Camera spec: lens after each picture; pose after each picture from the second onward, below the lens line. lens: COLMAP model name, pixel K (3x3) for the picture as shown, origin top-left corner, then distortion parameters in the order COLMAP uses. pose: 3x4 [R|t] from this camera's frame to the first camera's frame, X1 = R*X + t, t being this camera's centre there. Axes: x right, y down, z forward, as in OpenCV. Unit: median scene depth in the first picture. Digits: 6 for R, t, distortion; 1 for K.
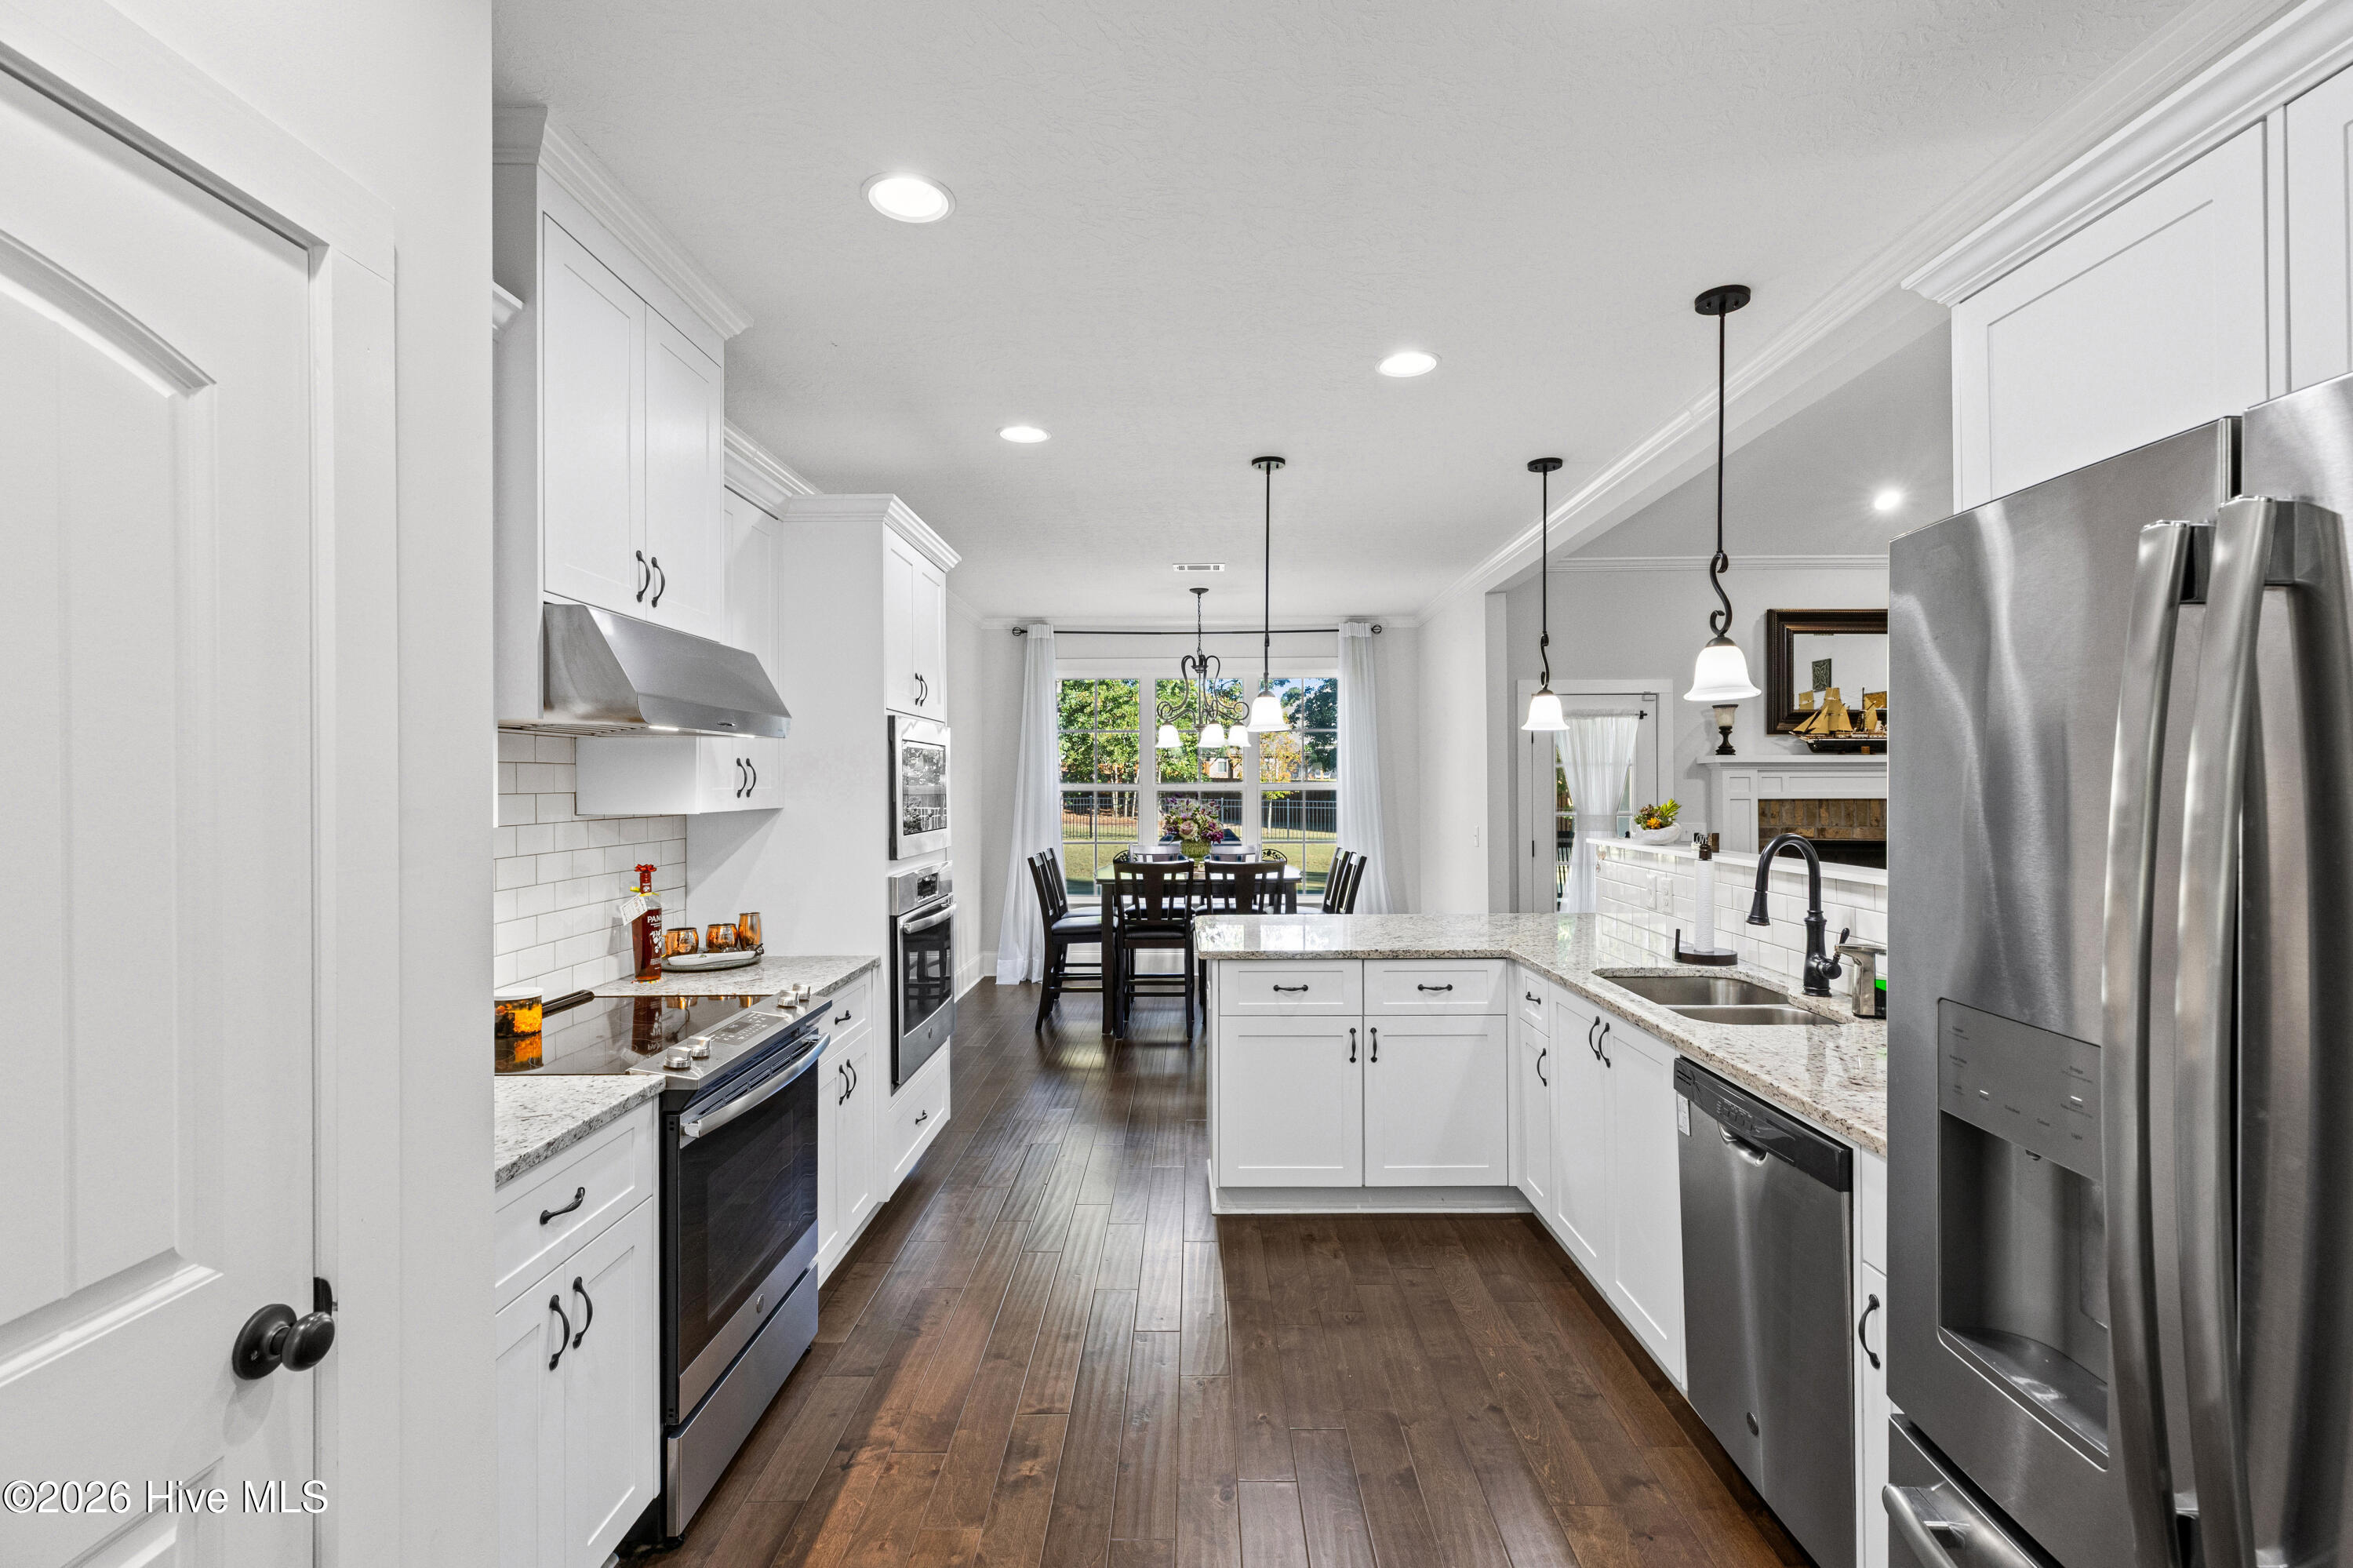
lens RADIAL K [[1058.0, 0, 1182.1], [0, 1058.0, 772.5], [0, 0, 1]] dist [0.006002, -0.001122]
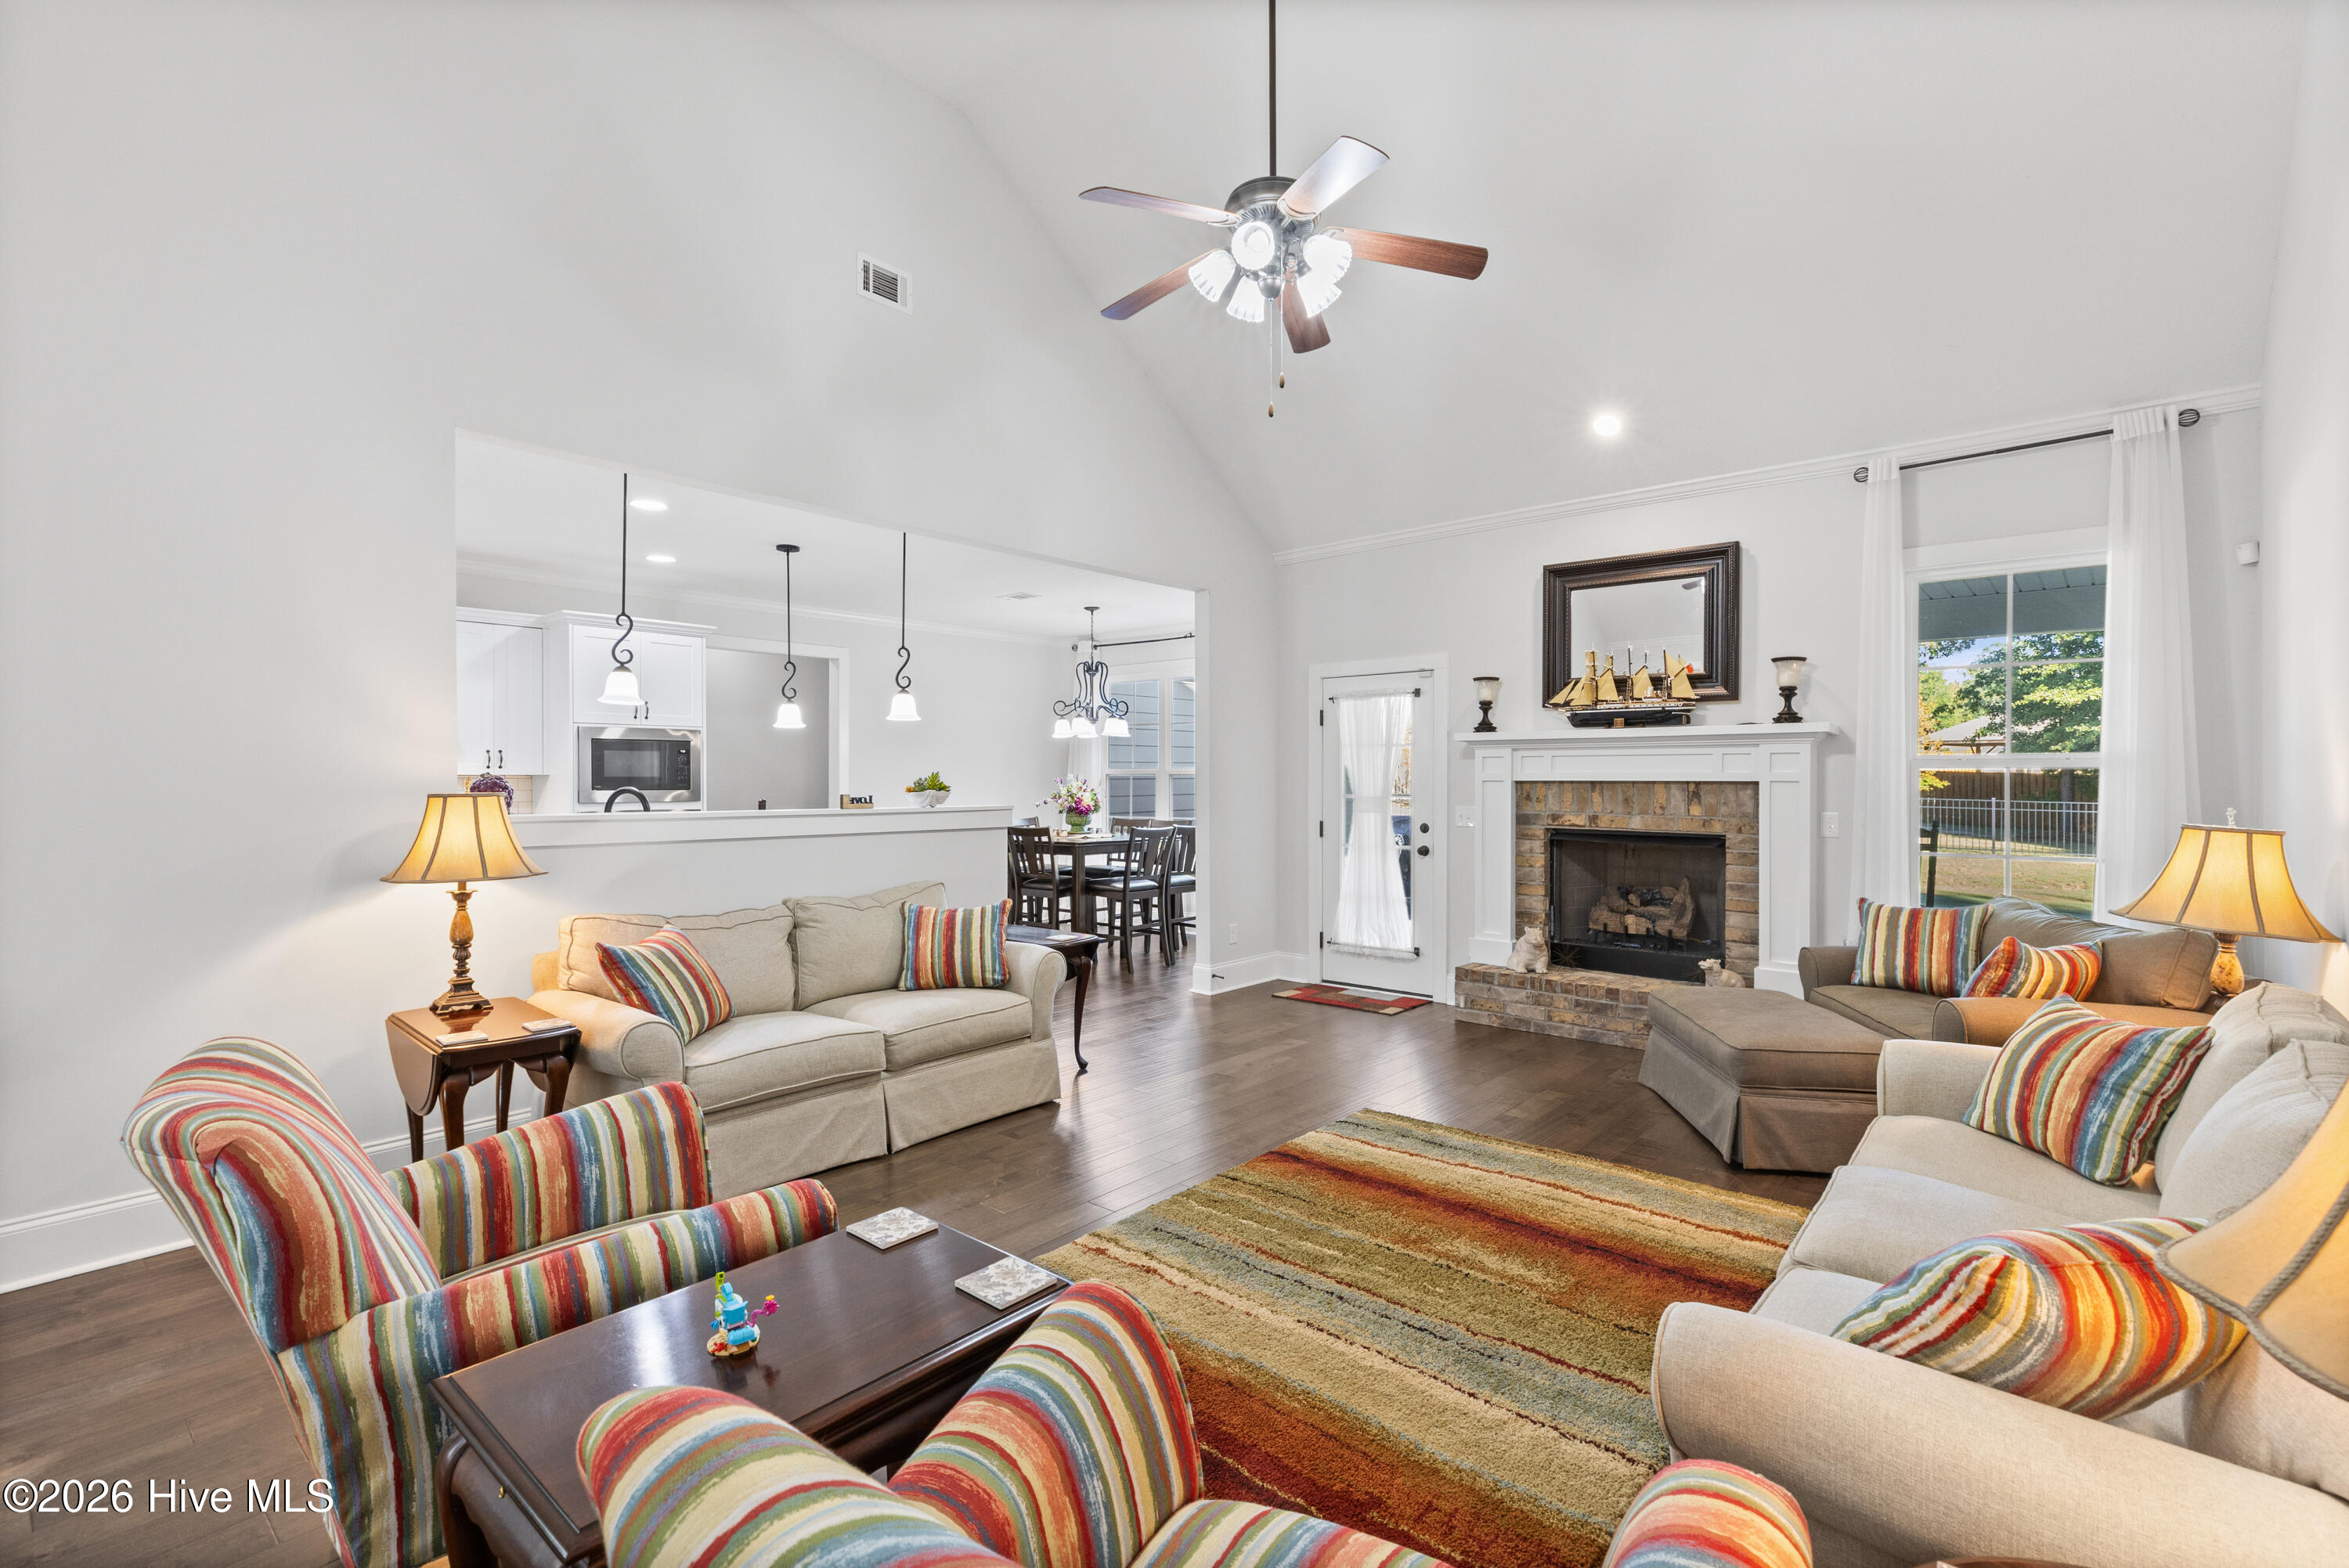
lens RADIAL K [[1056.1, 0, 1174.5], [0, 1056.1, 774.2], [0, 0, 1]] dist [0.006002, -0.001122]
pose [[0.759850, 0.000797, -0.650098, 0.911578], [0.003466, 0.999980, 0.005276, 0.013878], [0.650089, -0.006262, 0.759832, 0.134524]]
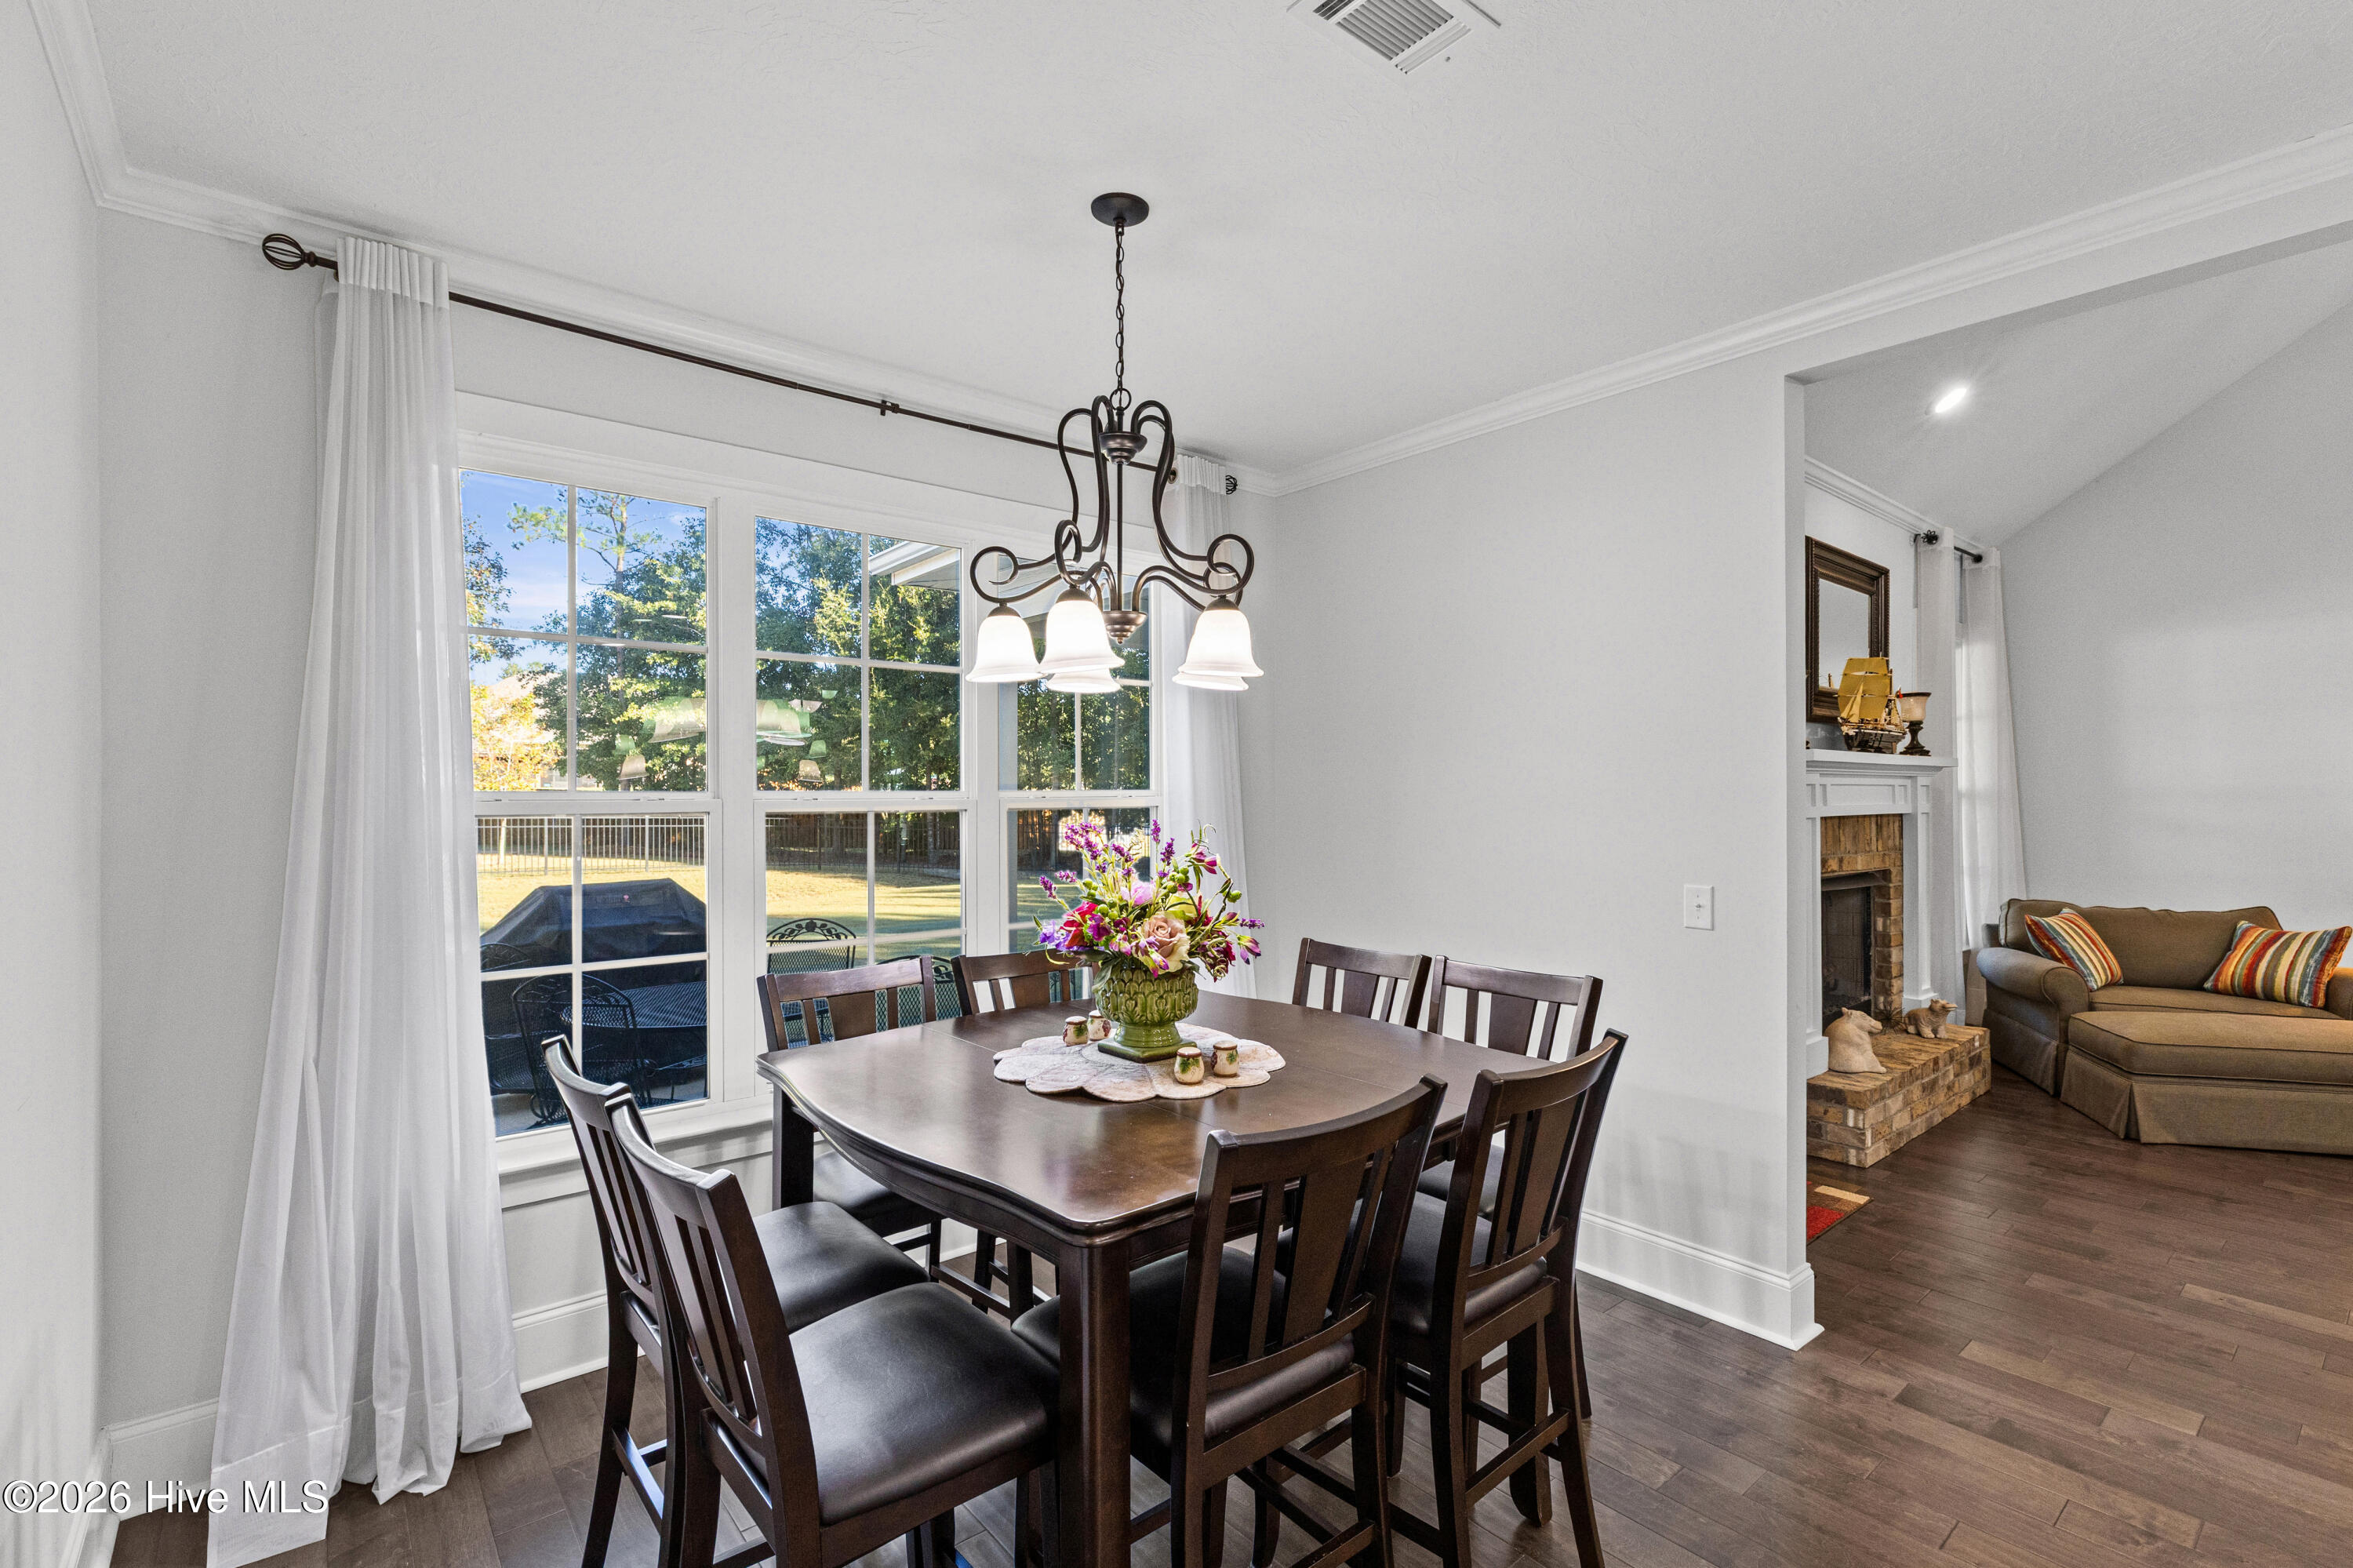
lens RADIAL K [[1058.0, 0, 1179.3], [0, 1058.0, 790.7], [0, 0, 1]] dist [0.006002, -0.001122]
pose [[0.761657, 0.004250, 0.647967, -0.189766], [-0.009199, 0.999949, 0.004254, 0.009700], [-0.647916, -0.009201, 0.761657, 0.758486]]
